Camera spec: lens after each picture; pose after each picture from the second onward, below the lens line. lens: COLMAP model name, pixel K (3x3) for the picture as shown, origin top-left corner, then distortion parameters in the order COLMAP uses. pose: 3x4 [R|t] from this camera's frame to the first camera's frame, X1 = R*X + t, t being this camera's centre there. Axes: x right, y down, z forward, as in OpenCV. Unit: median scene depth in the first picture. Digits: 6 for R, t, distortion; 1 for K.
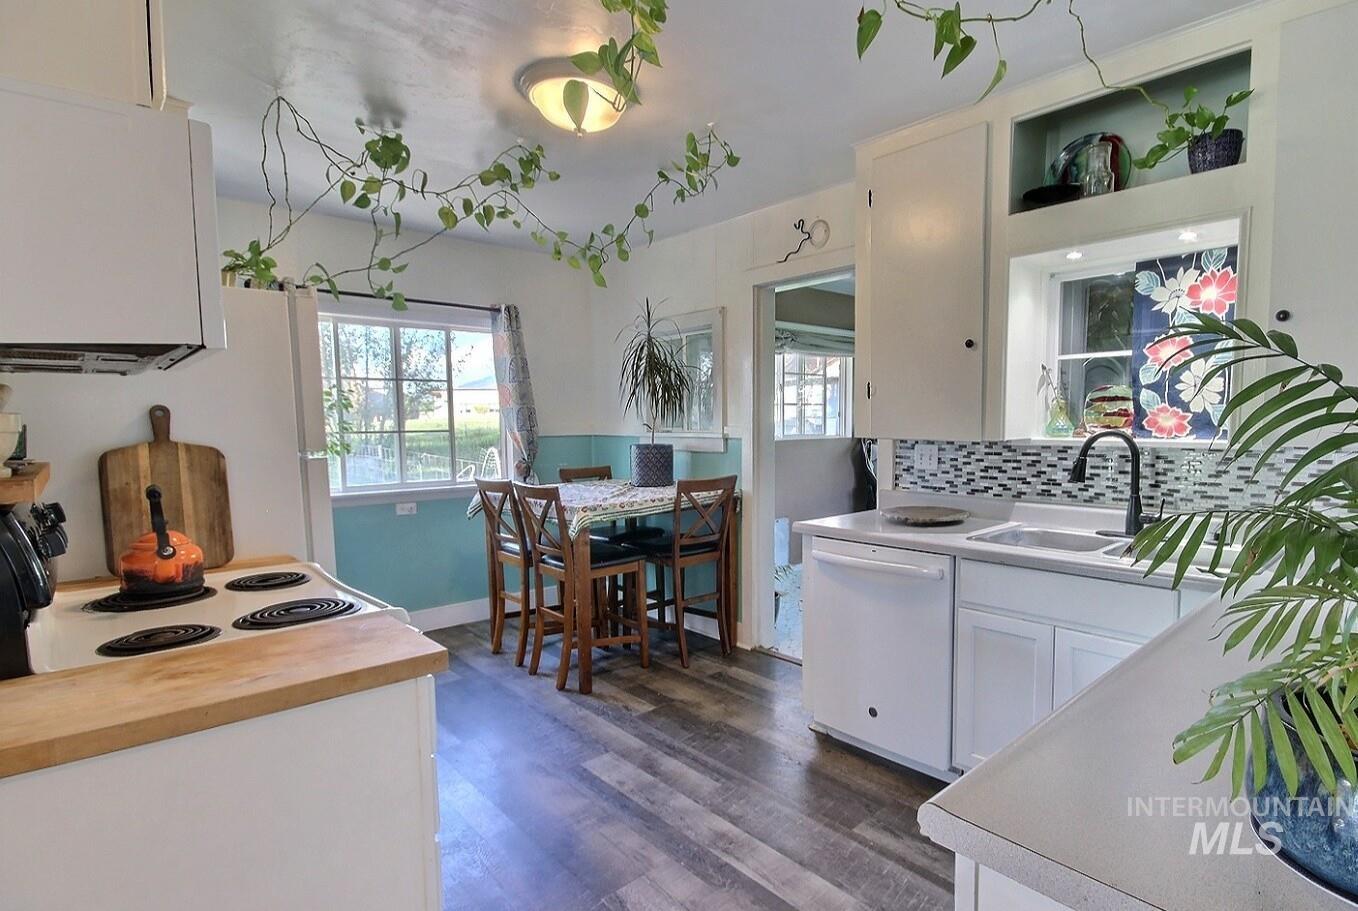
lens RADIAL K [[701.3, 0, 728.1], [0, 701.3, 485.7], [0, 0, 1]] dist [0.002733, 0.000822]
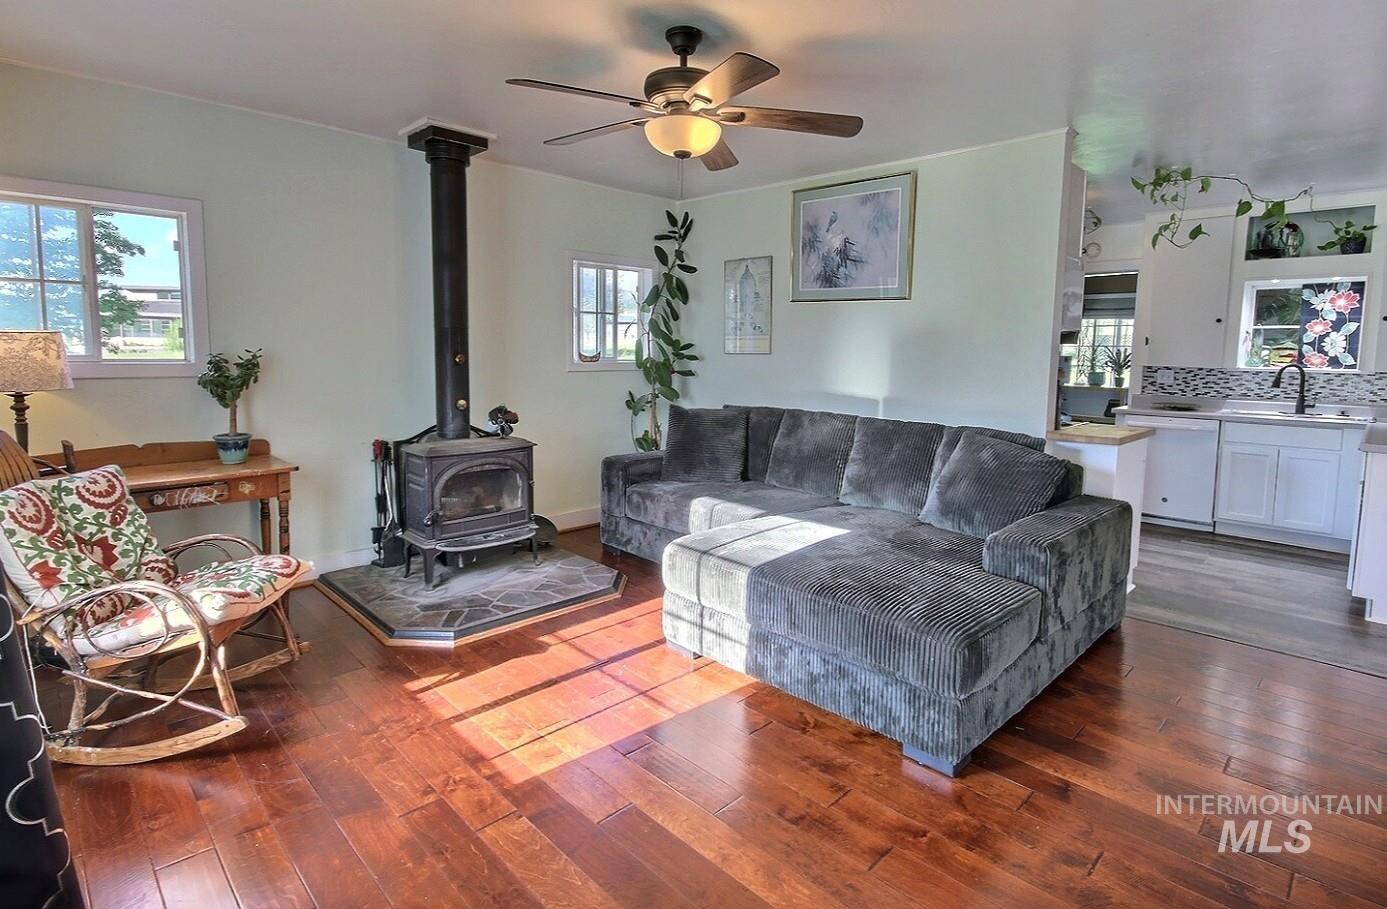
lens RADIAL K [[696.9, 0, 693.7], [0, 696.9, 428.3], [0, 0, 1]] dist [0.021495, -0.019245]
pose [[0.999584, 0.014287, 0.025073, -1.192358], [-0.014832, 0.999655, 0.021675, 0.087994], [-0.024755, -0.022038, 0.999451, -0.983182]]
